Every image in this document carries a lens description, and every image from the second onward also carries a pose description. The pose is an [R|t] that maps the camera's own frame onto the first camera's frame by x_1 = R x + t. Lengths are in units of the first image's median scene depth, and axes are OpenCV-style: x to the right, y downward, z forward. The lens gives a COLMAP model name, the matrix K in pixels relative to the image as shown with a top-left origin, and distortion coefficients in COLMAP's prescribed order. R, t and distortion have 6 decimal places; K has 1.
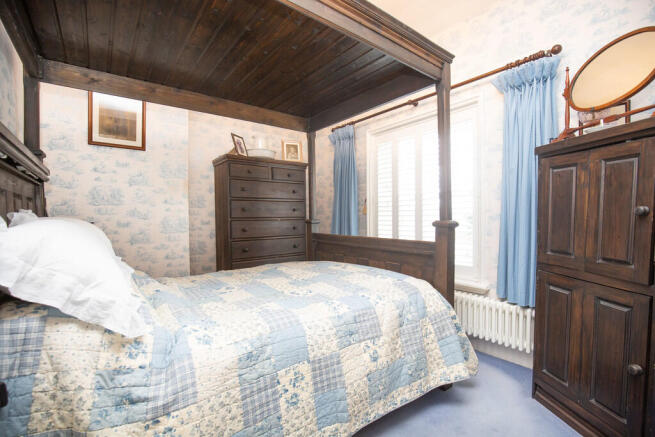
lens RADIAL K [[301.2, 0, 327.0], [0, 301.2, 217.1], [0, 0, 1]] dist [-0.024675, -0.000127]
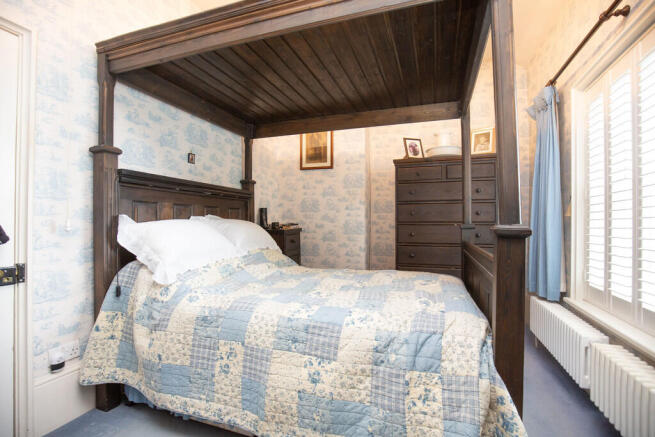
lens RADIAL K [[301.2, 0, 327.7], [0, 301.2, 221.1], [0, 0, 1]] dist [-0.024675, -0.000127]
pose [[0.542785, 0.002612, -0.839868, 0.683248], [-0.011571, 0.999924, -0.004369, 0.011802], [0.839792, 0.012089, 0.542774, 0.419654]]
